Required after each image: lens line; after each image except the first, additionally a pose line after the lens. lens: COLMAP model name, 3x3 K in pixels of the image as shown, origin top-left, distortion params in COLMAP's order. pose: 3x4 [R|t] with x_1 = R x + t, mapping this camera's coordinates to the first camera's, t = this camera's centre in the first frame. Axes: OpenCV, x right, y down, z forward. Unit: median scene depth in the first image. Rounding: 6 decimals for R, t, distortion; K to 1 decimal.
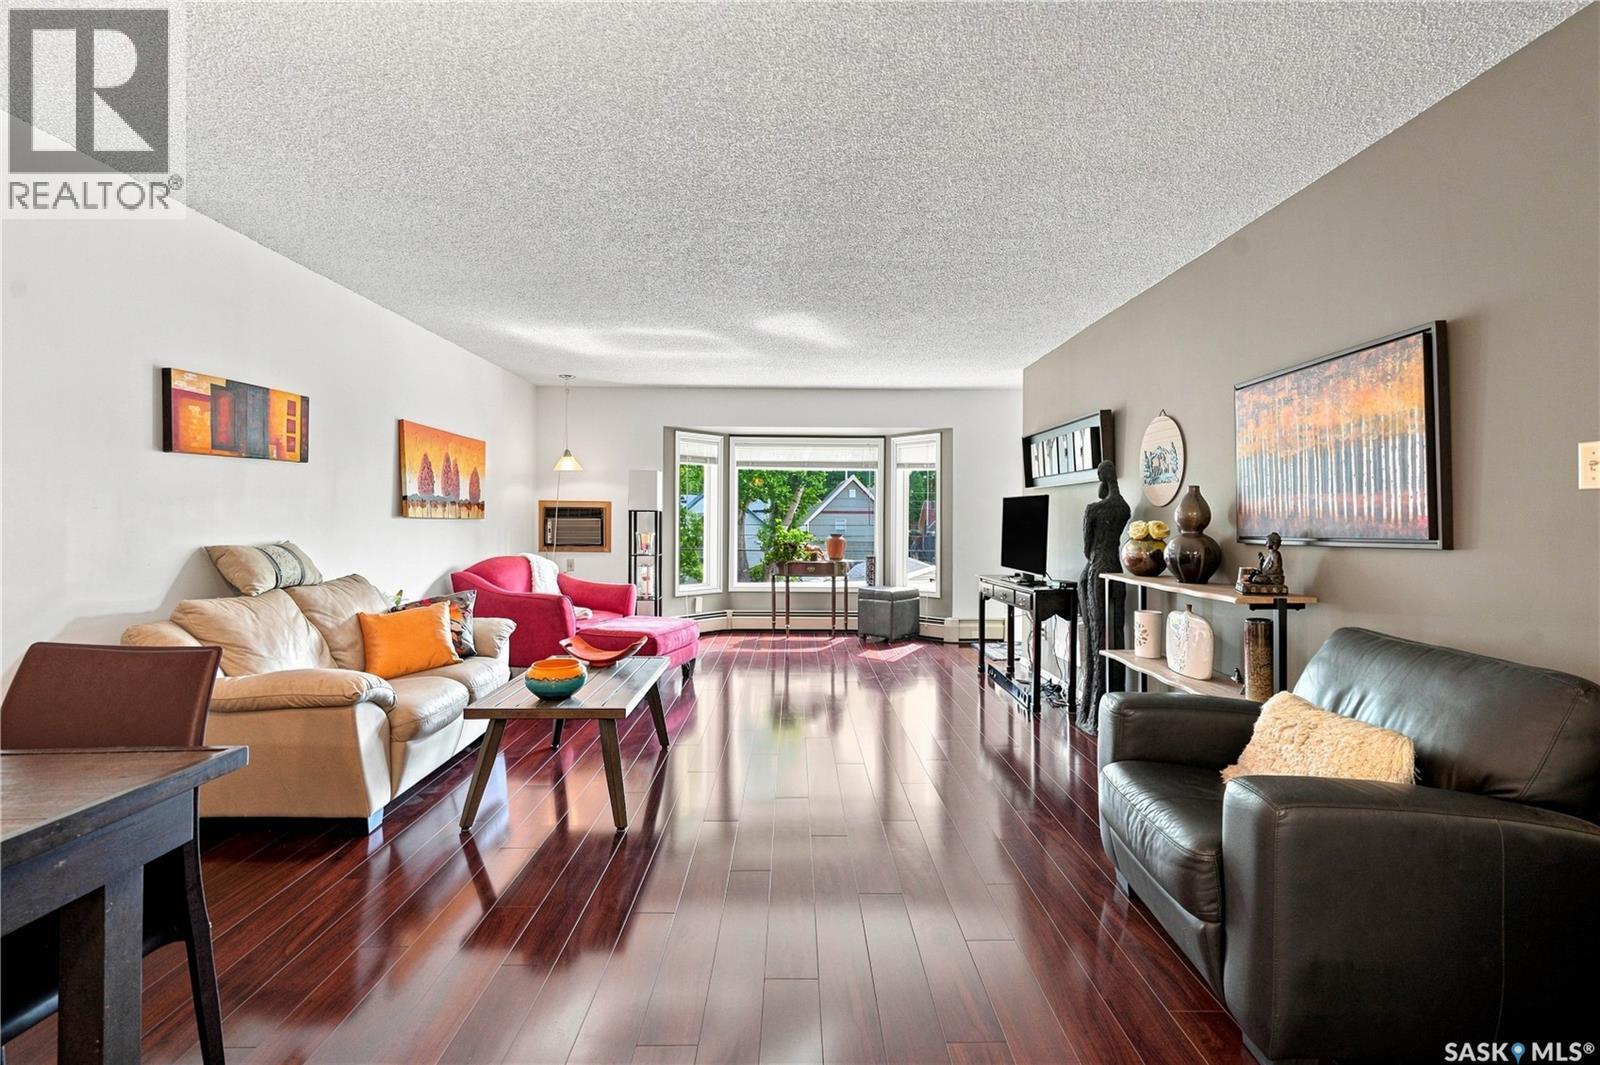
lens RADIAL K [[722.4, 0, 791.0], [0, 722.4, 522.7], [0, 0, 1]] dist [0.001998, 0.000456]
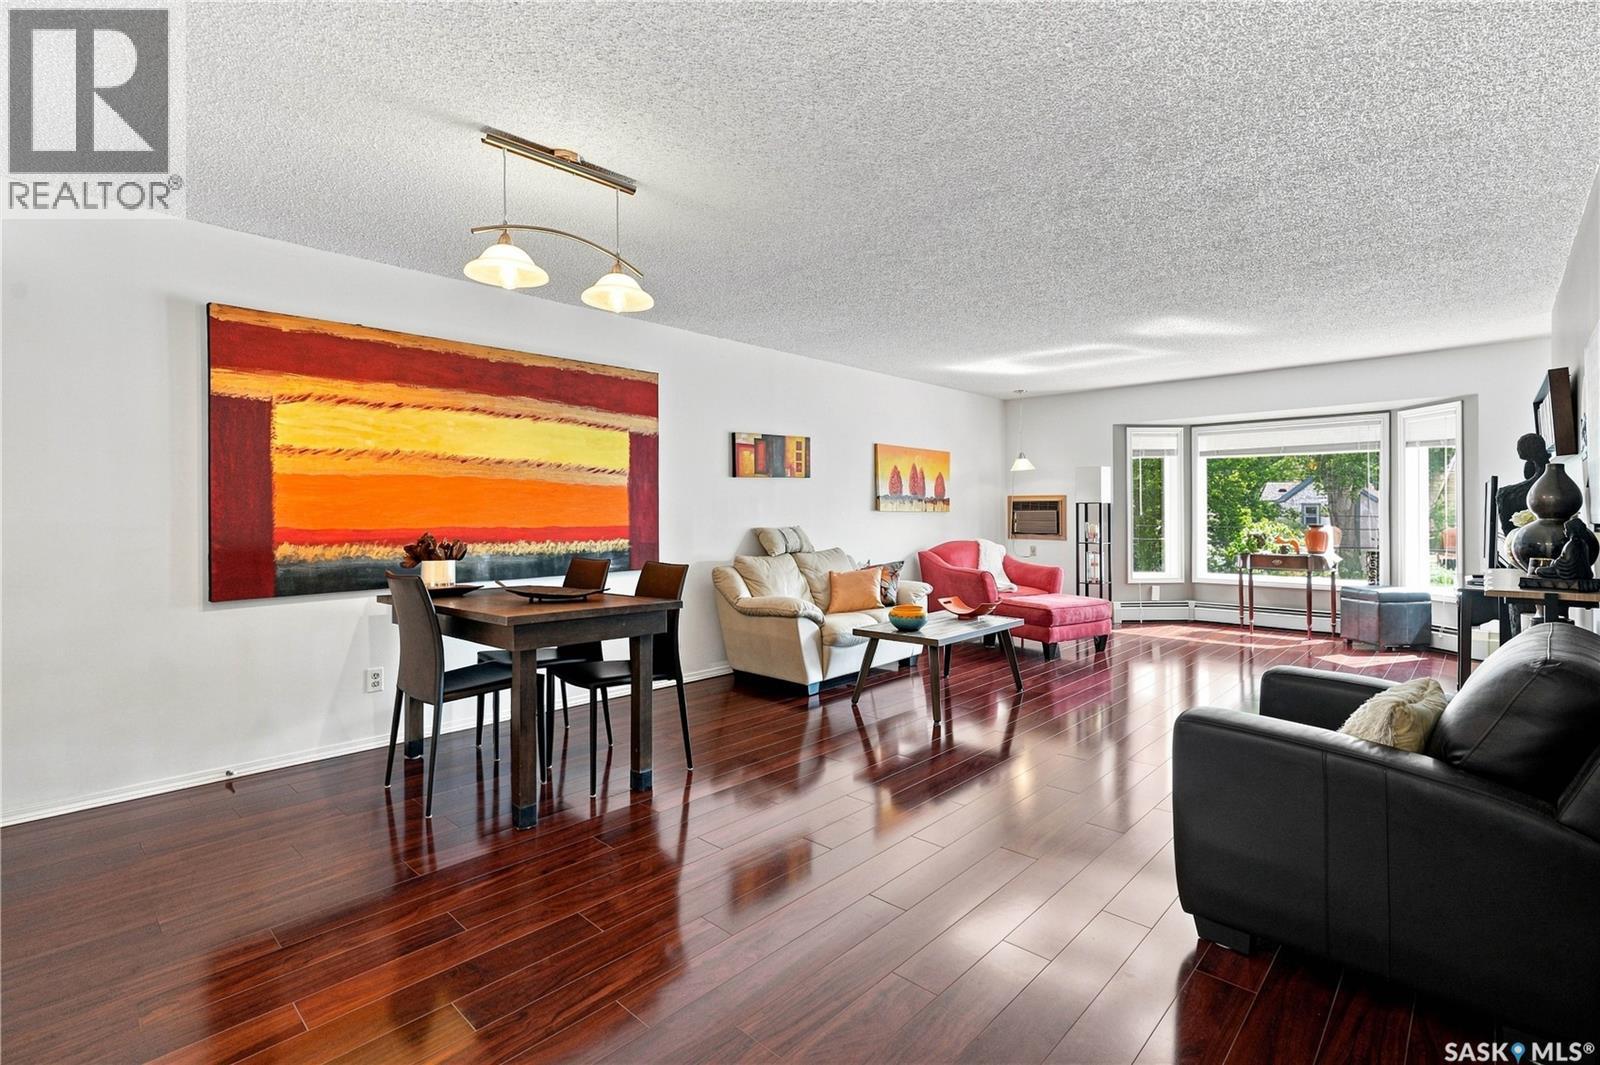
lens RADIAL K [[722.4, 0, 813.1], [0, 722.4, 523.2], [0, 0, 1]] dist [0.001998, 0.000456]
pose [[0.729713, 0.002217, -0.683749, 0.308300], [0.004633, 0.999956, 0.008187, 0.004127], [0.683737, -0.009142, 0.729671, -0.124606]]
